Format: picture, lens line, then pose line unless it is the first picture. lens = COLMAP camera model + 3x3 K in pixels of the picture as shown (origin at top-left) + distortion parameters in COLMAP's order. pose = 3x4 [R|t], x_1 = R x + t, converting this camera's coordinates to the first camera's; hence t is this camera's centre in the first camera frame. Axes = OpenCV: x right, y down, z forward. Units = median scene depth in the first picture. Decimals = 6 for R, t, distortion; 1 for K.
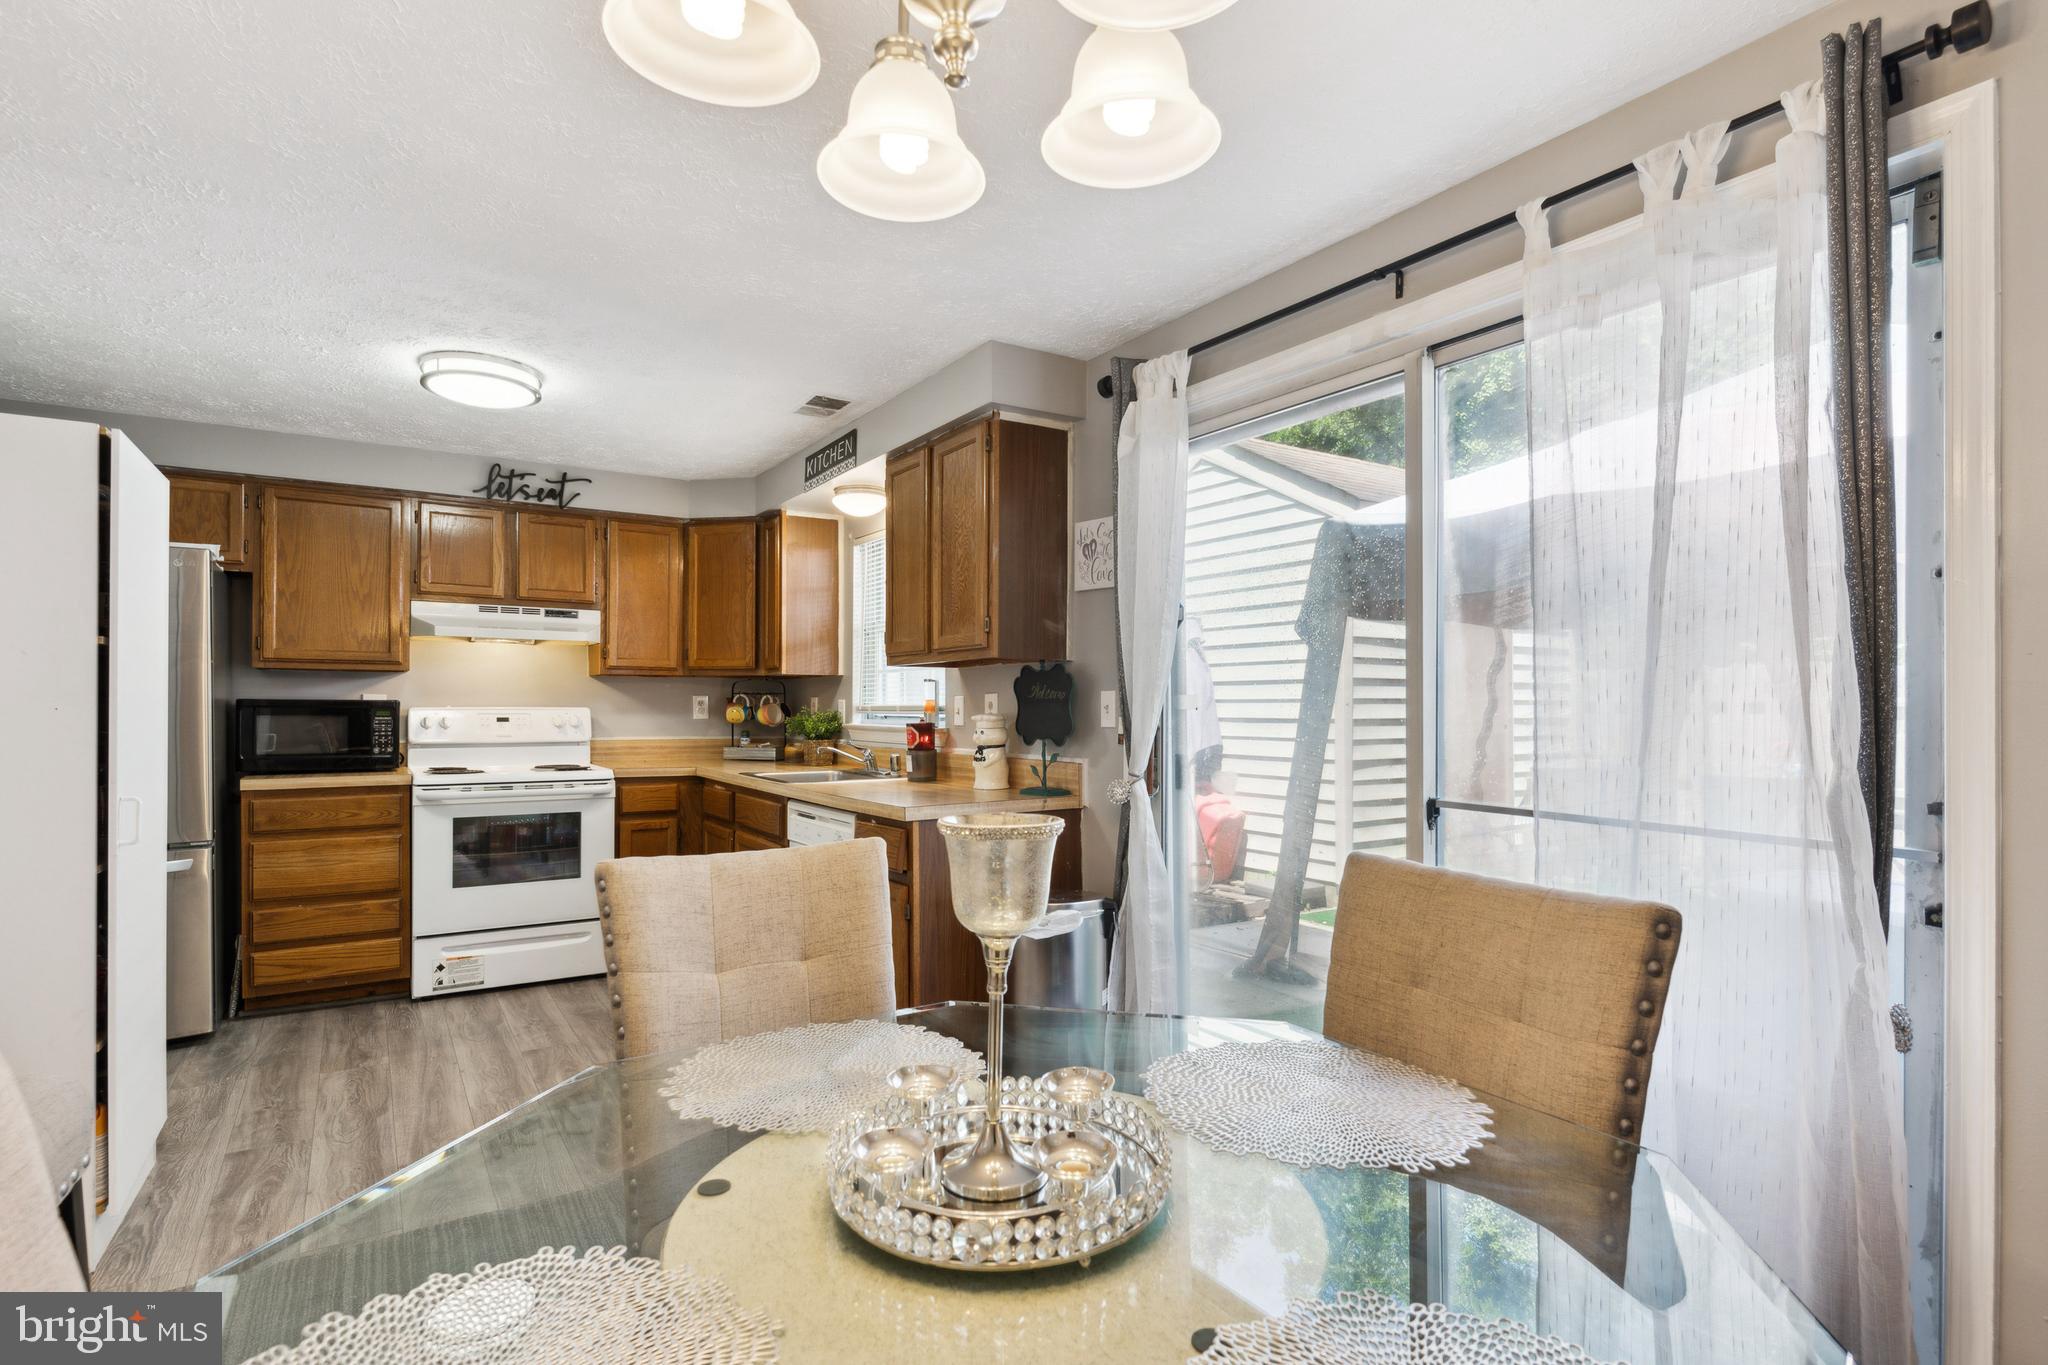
lens RADIAL K [[1015.5, 0, 1022.4], [0, 1015.5, 705.6], [0, 0, 1]] dist [0.003269, 0.001084]
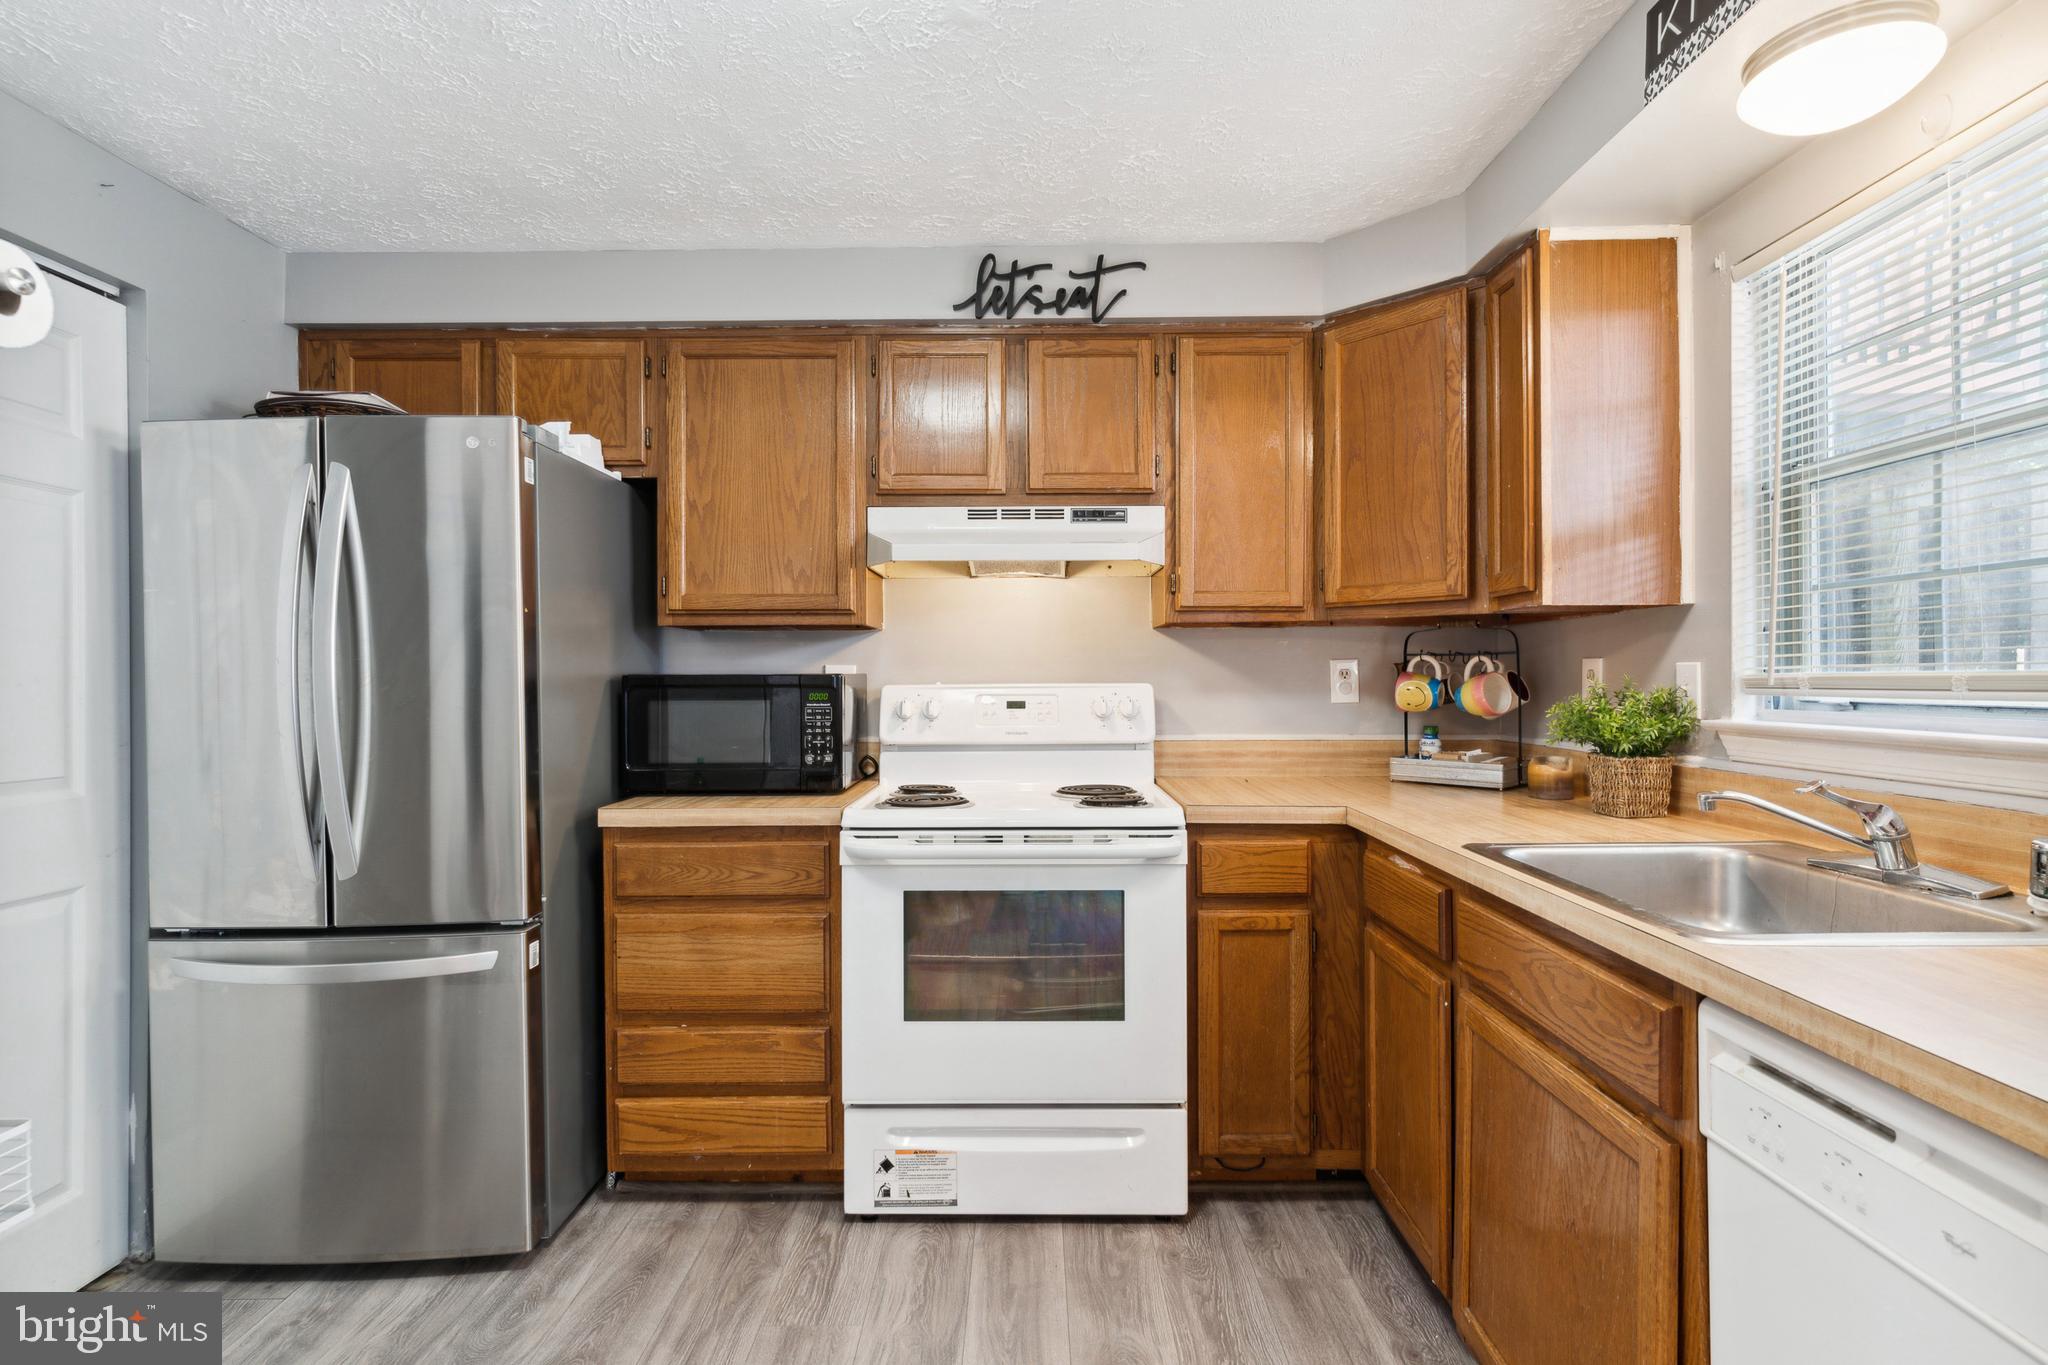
lens RADIAL K [[1003.0, 0, 1024.1], [0, 1003.0, 674.2], [0, 0, 1]] dist [0.001087, 0.001166]
pose [[0.834701, -0.009745, -0.550617, -0.202004], [0.008819, 0.999952, -0.004329, -0.001595], [0.550633, -0.001242, 0.834746, 0.562012]]
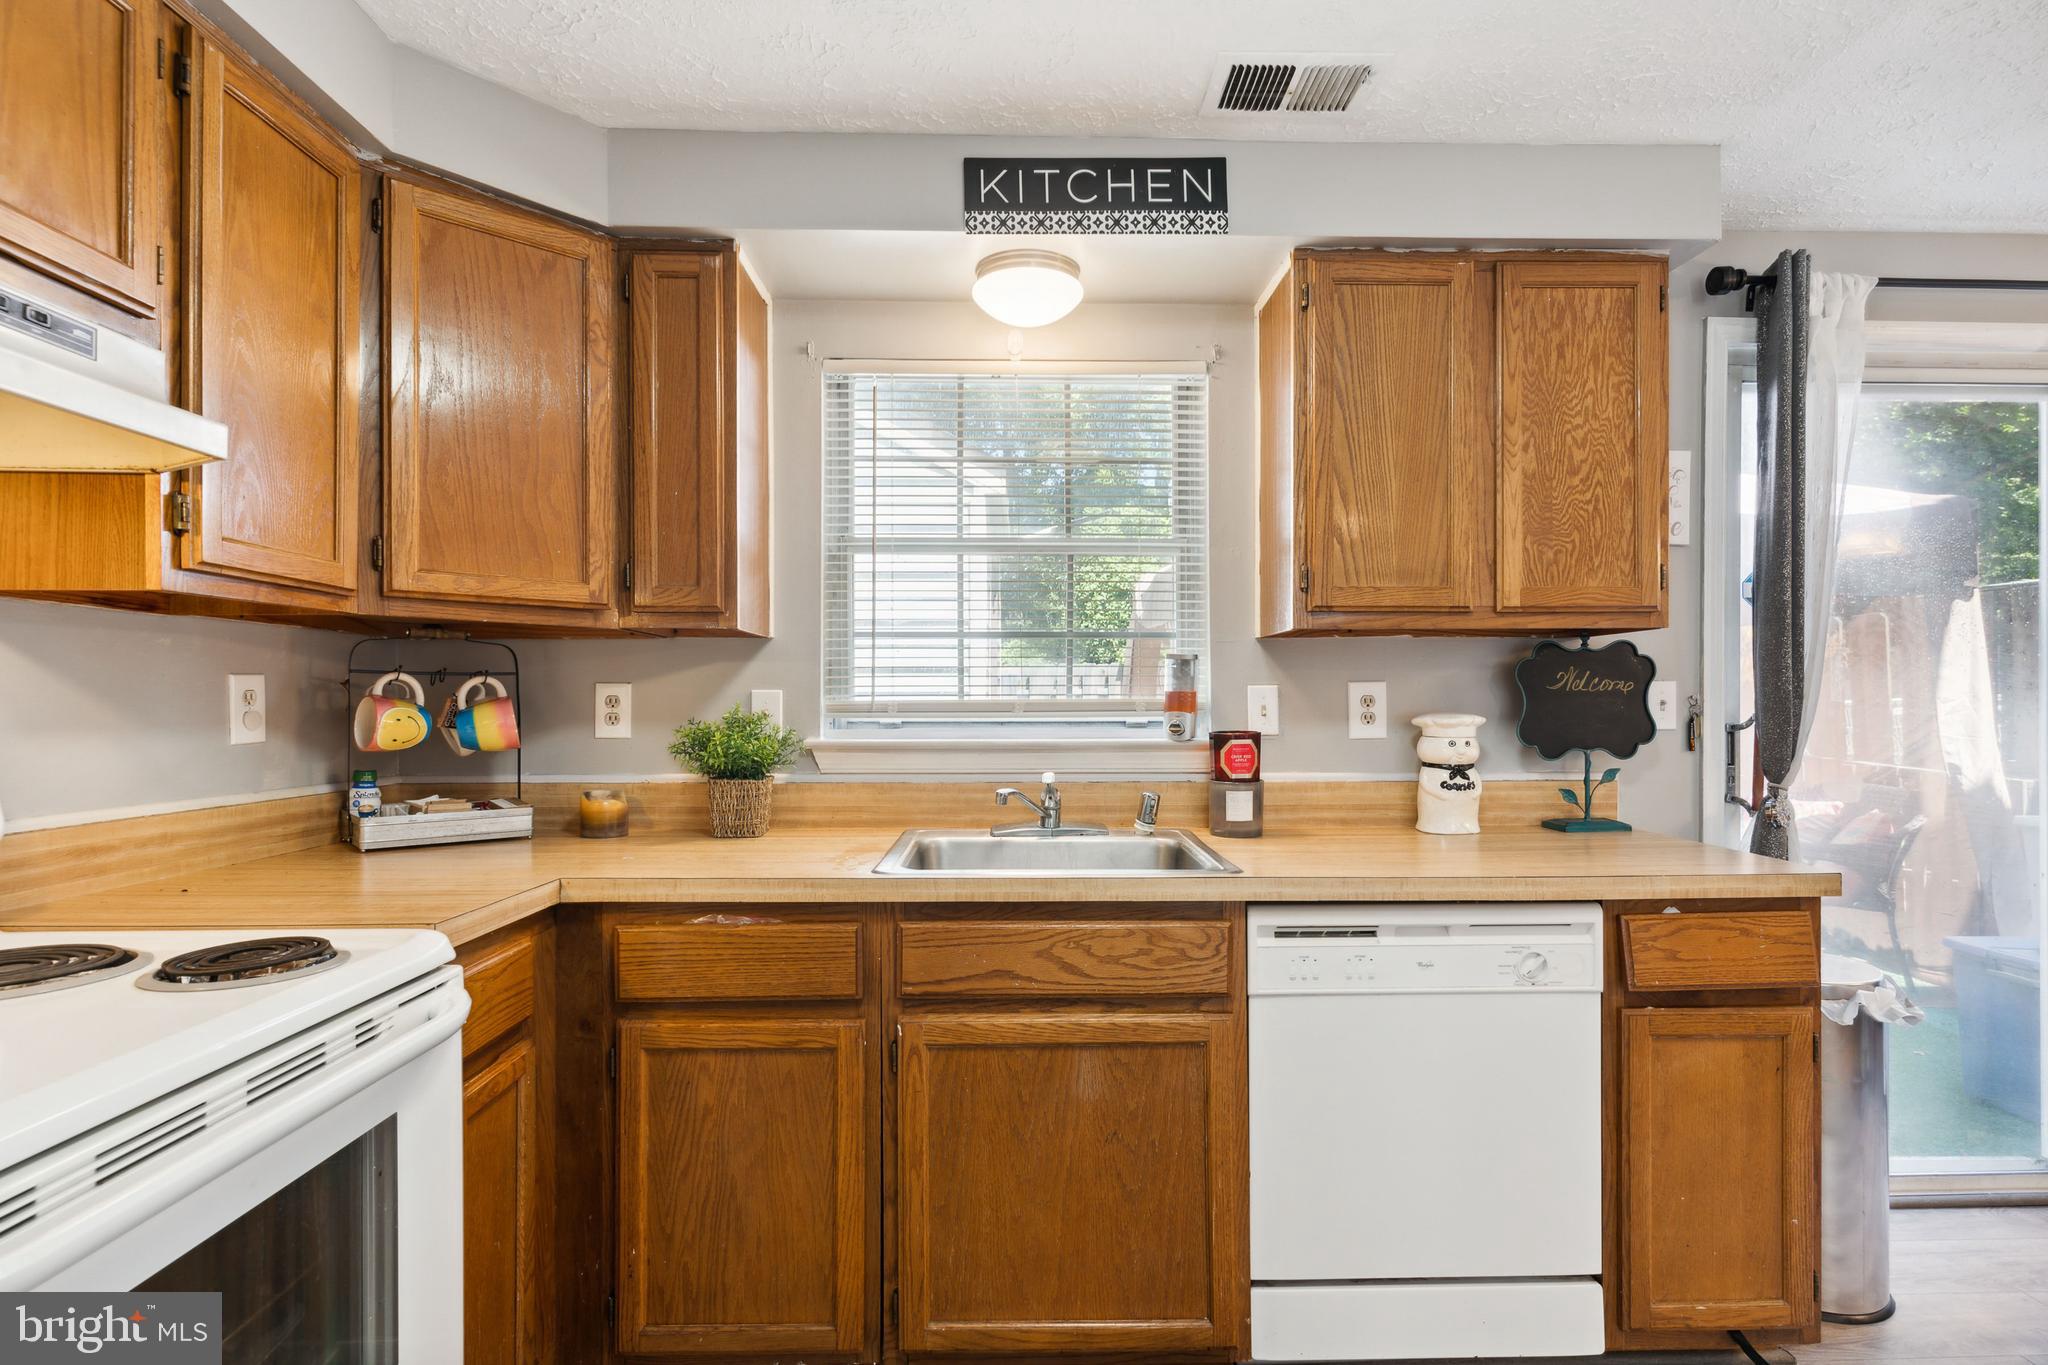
lens RADIAL K [[1004.8, 0, 1035.3], [0, 1004.8, 699.8], [0, 0, 1]] dist [0.004616, 0.000731]
pose [[0.517237, -0.002780, 0.855838, -0.578602], [0.001647, 0.999996, 0.002253, -0.002165], [-0.855840, 0.000244, 0.517240, 0.734590]]
